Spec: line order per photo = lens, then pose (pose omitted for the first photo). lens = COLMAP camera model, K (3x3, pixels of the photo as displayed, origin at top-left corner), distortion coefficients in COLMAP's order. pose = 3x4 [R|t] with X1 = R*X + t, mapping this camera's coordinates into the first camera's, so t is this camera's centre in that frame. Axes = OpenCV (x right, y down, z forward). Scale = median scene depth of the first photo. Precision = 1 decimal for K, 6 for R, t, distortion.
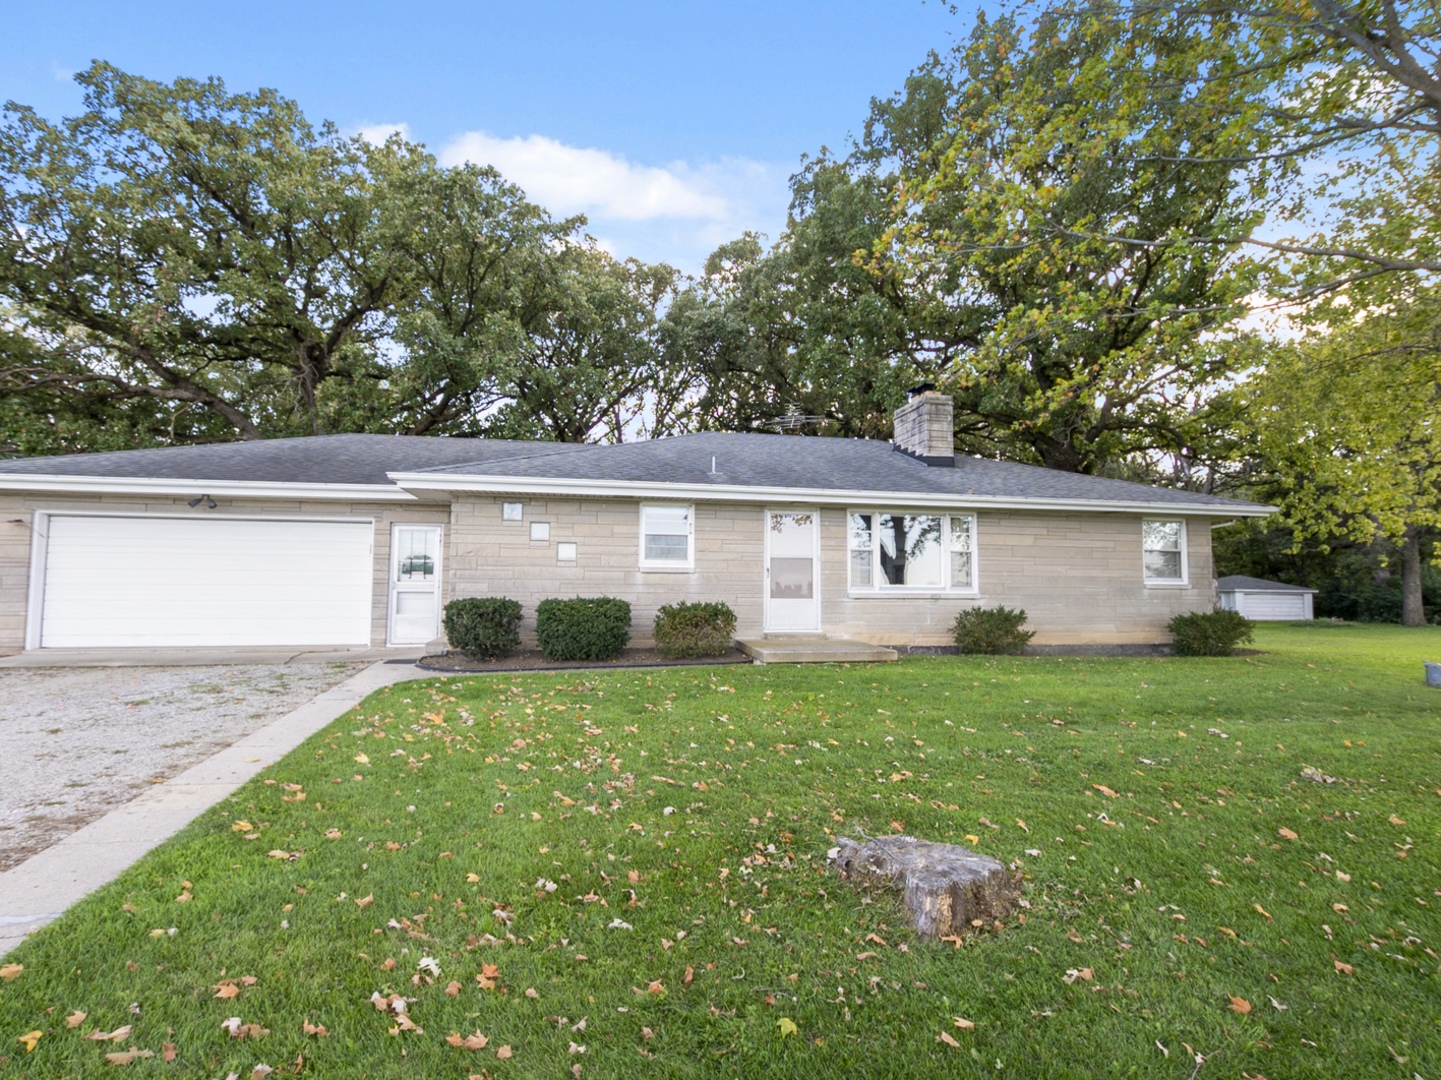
lens RADIAL K [[715.1, 0, 720.5], [0, 715.1, 540.0], [0, 0, 1]] dist [0.013455, -0.009573]
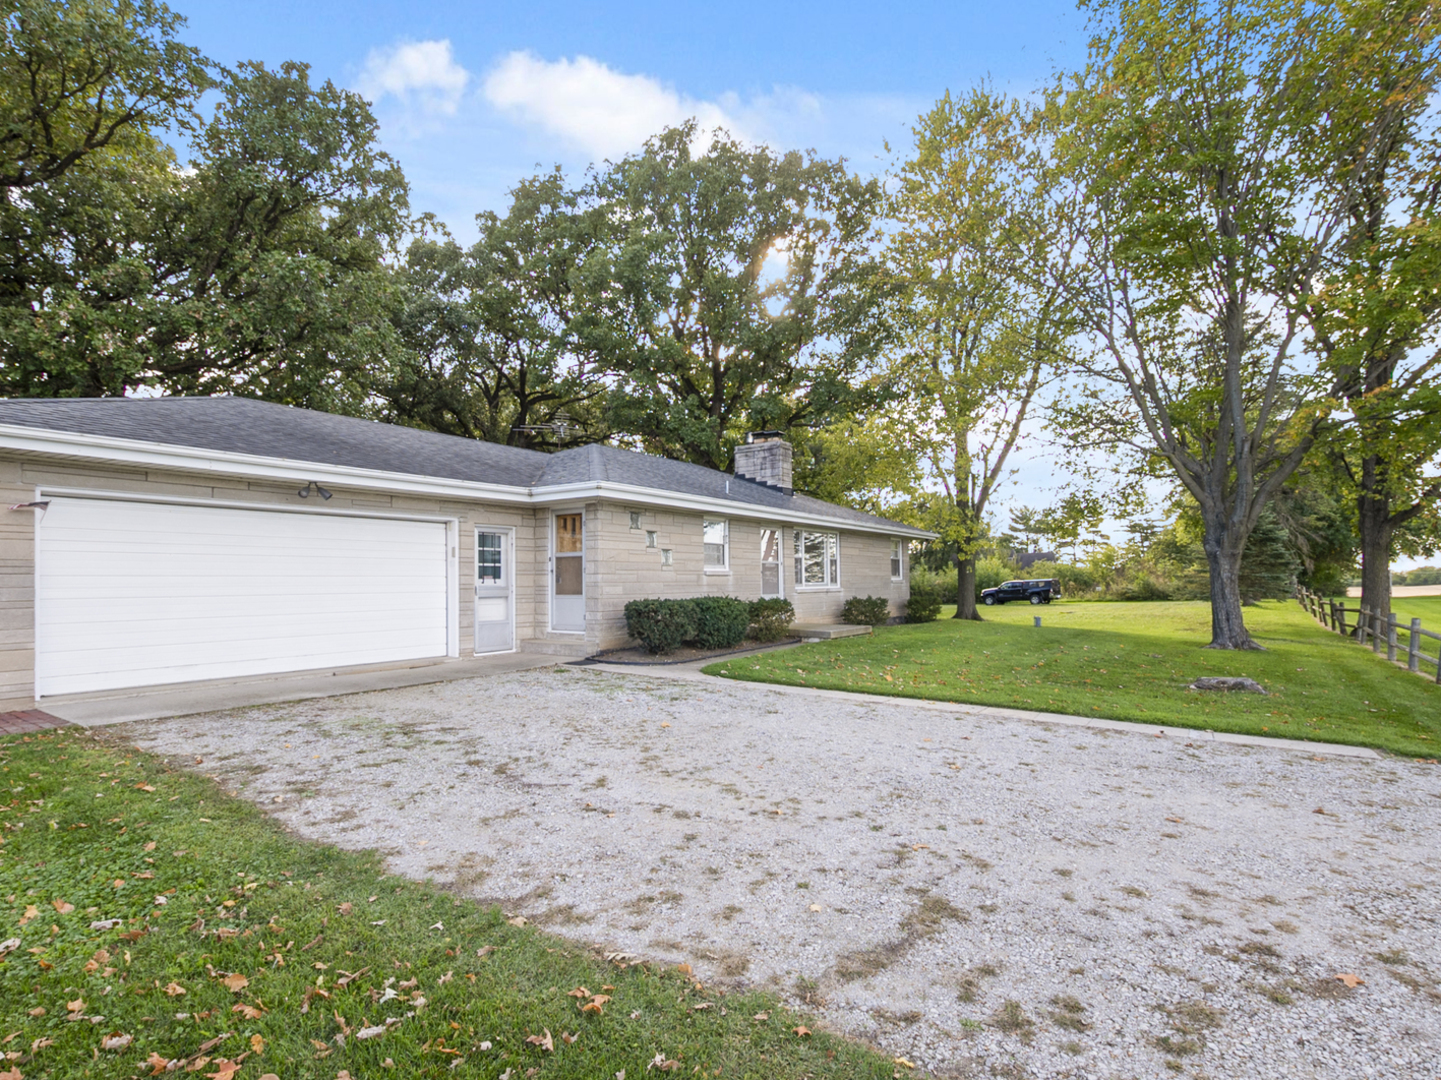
lens RADIAL K [[744.4, 0, 723.8], [0, 744.4, 566.8], [0, 0, 1]] dist [0.003035, 0.000101]
pose [[0.715284, 0.000879, 0.698833, -0.926883], [-0.031008, 0.999054, 0.030481, -0.008125], [-0.698145, -0.043472, 0.714635, 0.079960]]
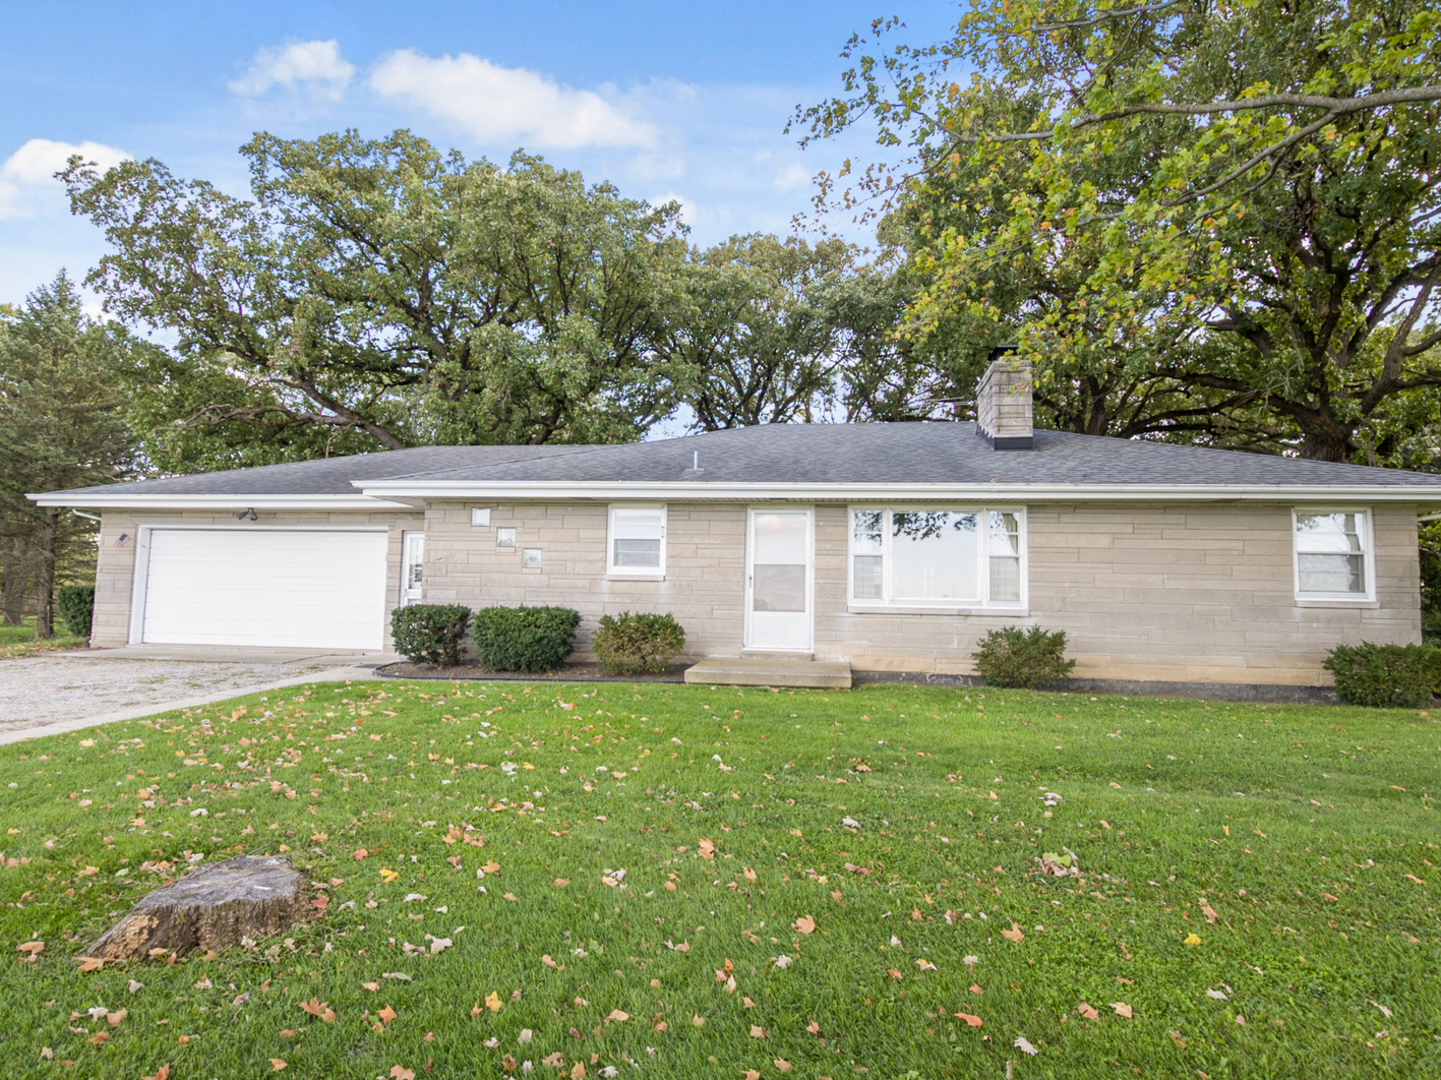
lens RADIAL K [[797.2, 0, 720.5], [0, 797.2, 540.0], [0, 0, 1]] dist [0.001821, 0.000453]
pose [[0.944648, -0.013096, -0.327824, 0.348817], [0.007430, 0.999801, -0.018528, 0.013239], [0.328002, 0.015067, 0.944557, 0.076843]]
